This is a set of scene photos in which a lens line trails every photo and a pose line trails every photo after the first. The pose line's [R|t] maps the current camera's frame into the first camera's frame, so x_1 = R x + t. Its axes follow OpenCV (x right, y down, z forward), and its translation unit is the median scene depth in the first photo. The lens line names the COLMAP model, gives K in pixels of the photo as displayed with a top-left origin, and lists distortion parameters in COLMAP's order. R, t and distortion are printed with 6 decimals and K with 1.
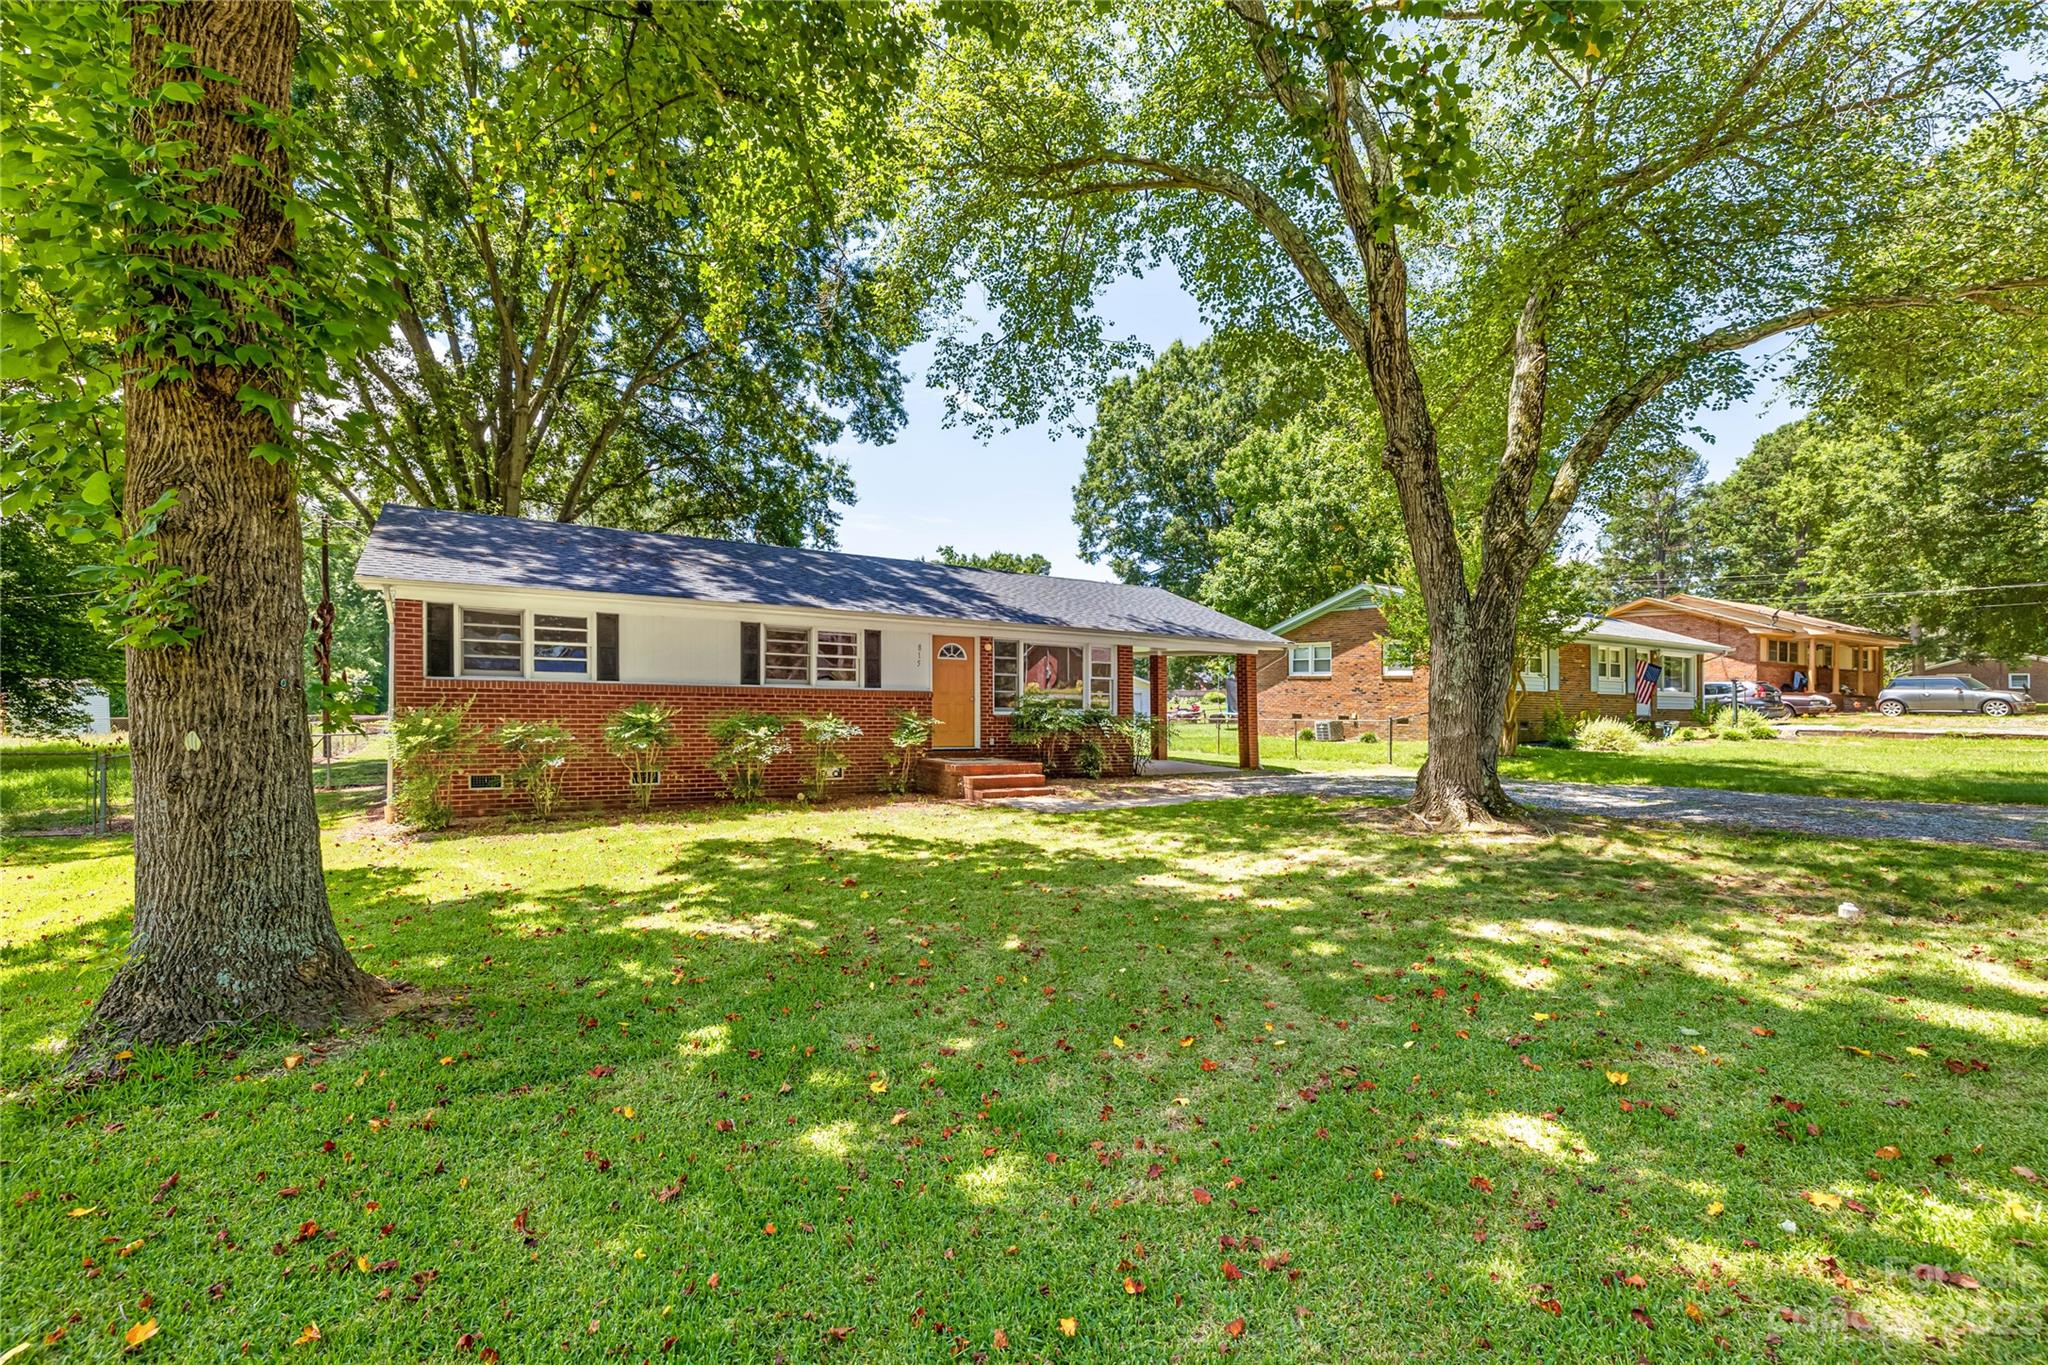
lens RADIAL K [[881.4, 0, 1021.8], [0, 881.4, 695.9], [0, 0, 1]] dist [0.000743, 0.000023]
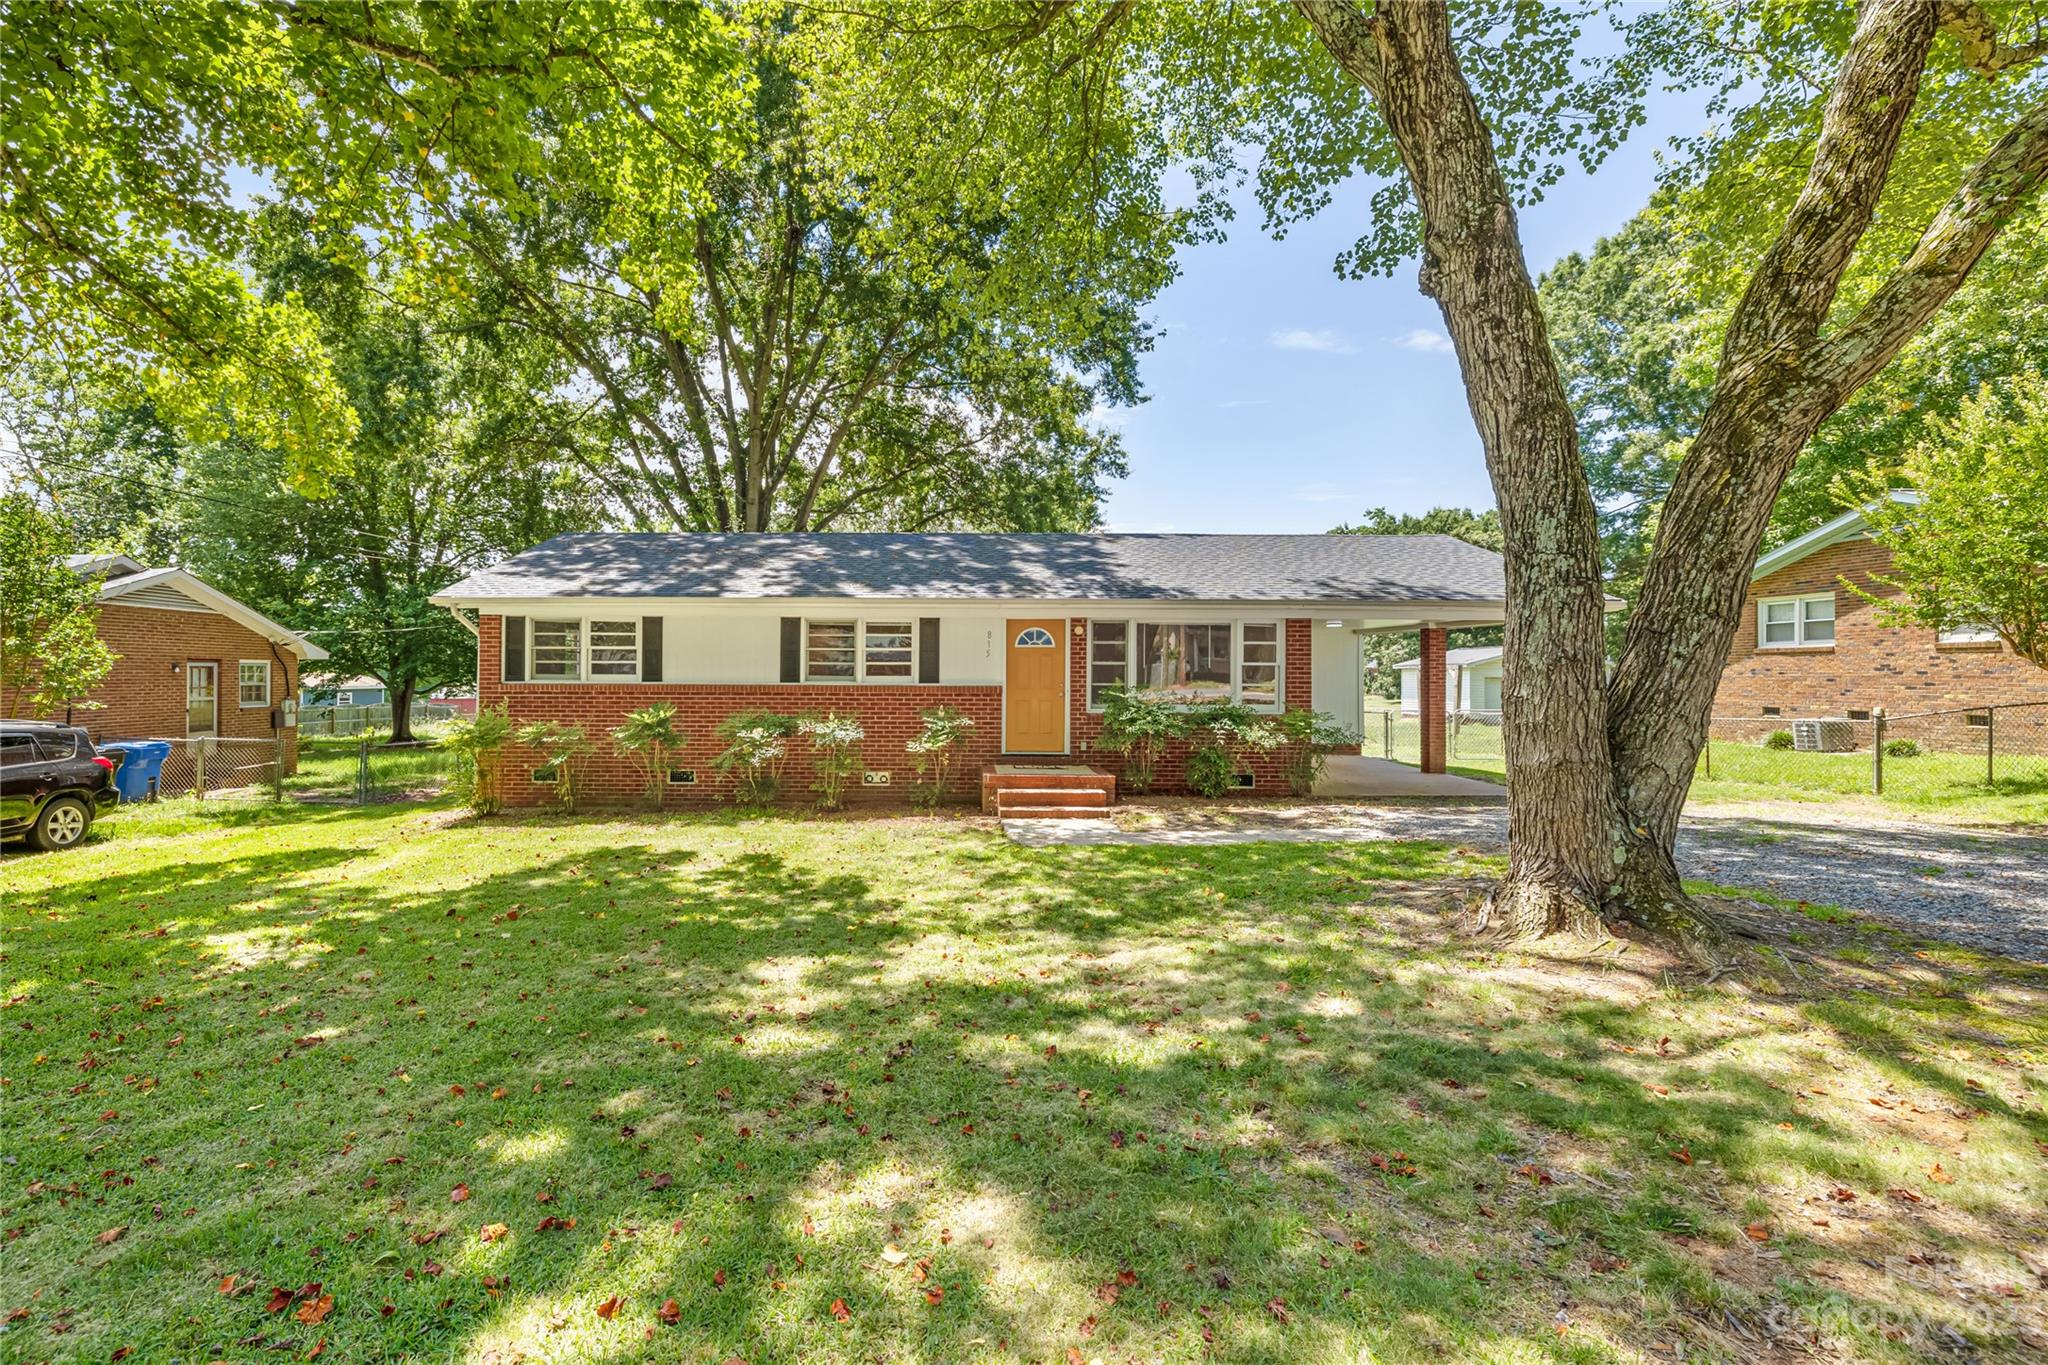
lens RADIAL K [[906.0, 0, 1034.7], [0, 906.0, 676.9], [0, 0, 1]] dist [0.000235, -0.000286]
pose [[0.842051, -0.017305, -0.539120, 0.410712], [0.013984, 0.999850, -0.010252, -0.004654], [0.539216, 0.001093, 0.842167, 0.293522]]
